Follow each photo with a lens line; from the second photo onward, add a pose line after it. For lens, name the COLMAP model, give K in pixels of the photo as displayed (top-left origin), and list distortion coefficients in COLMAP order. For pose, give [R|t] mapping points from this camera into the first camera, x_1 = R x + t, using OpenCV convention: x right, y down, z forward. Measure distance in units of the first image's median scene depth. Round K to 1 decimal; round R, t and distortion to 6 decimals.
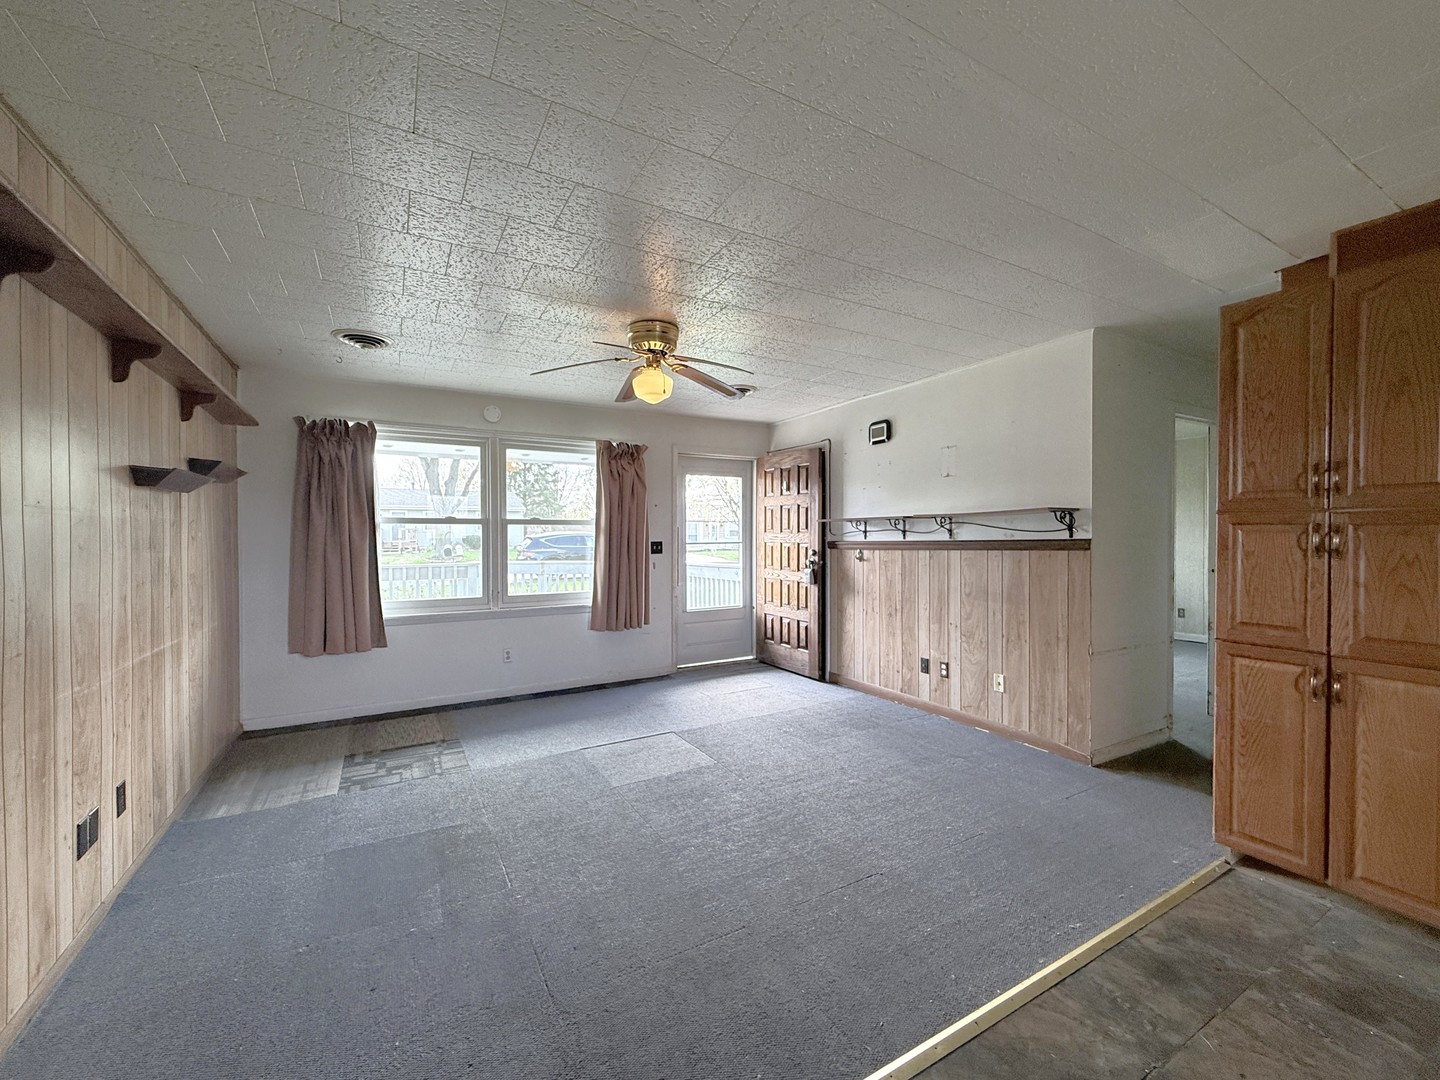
lens RADIAL K [[572.0, 0, 720.0], [0, 572.0, 540.0], [0, 0, 1]] dist [-0.001427, 0.000142]
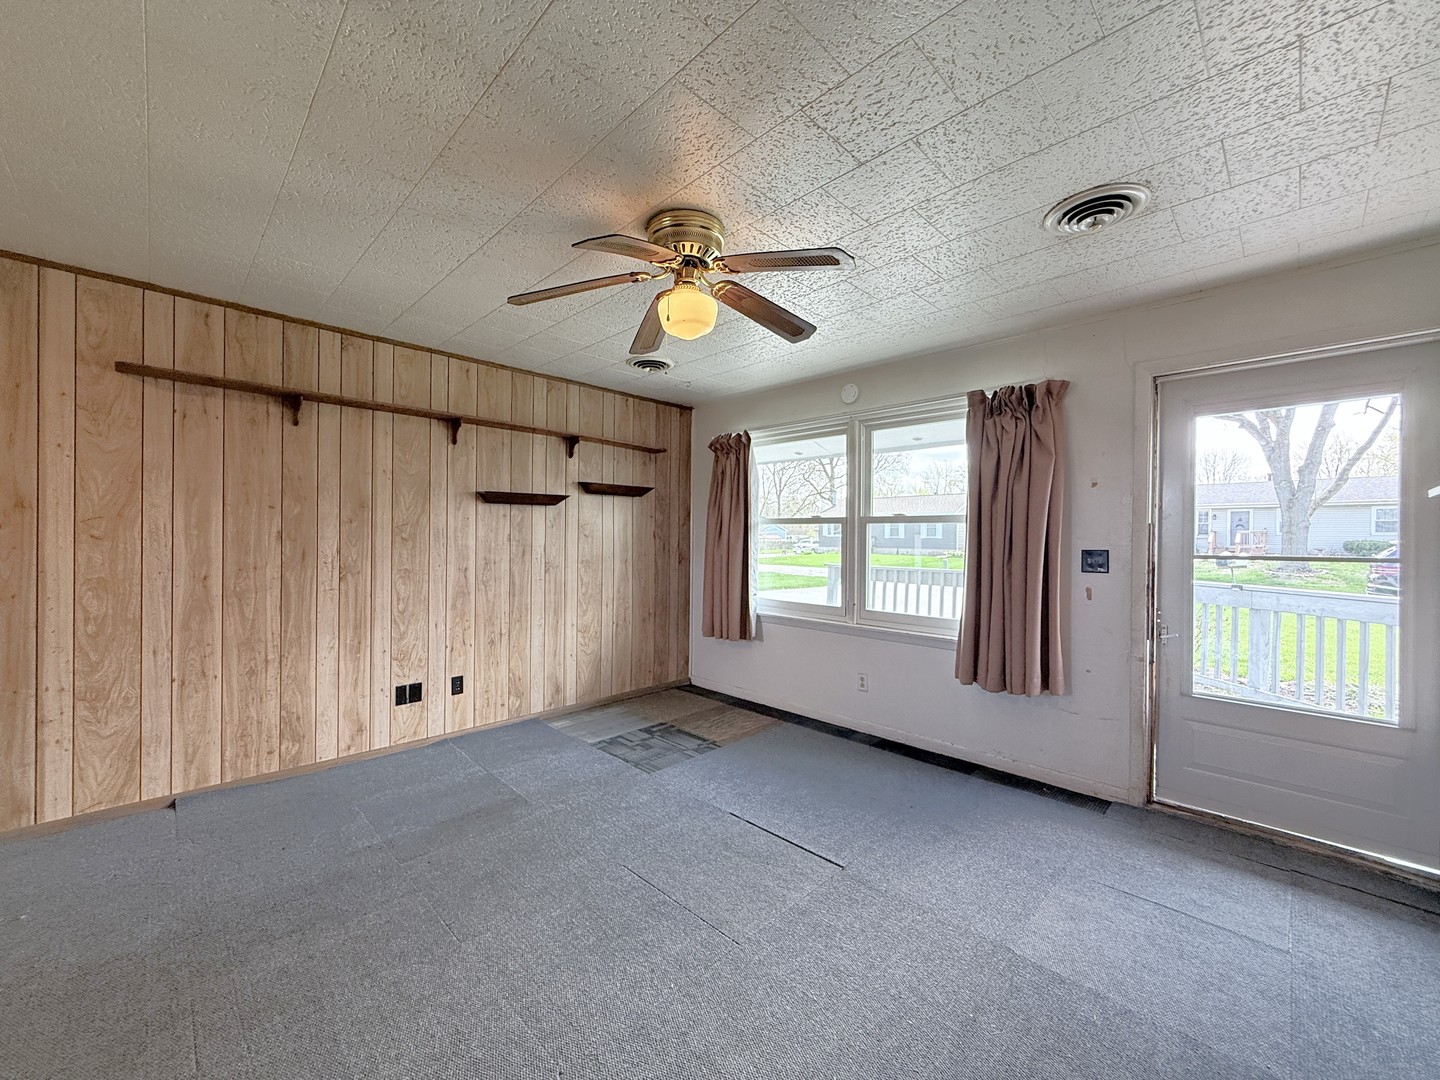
lens RADIAL K [[572.0, 0, 720.0], [0, 572.0, 540.0], [0, 0, 1]] dist [-0.001427, 0.000142]
pose [[0.263200, 0.010189, -0.964687, 0.417731], [-0.015915, 0.999854, 0.006218, -0.005583], [0.964610, 0.013716, 0.263324, 0.660483]]
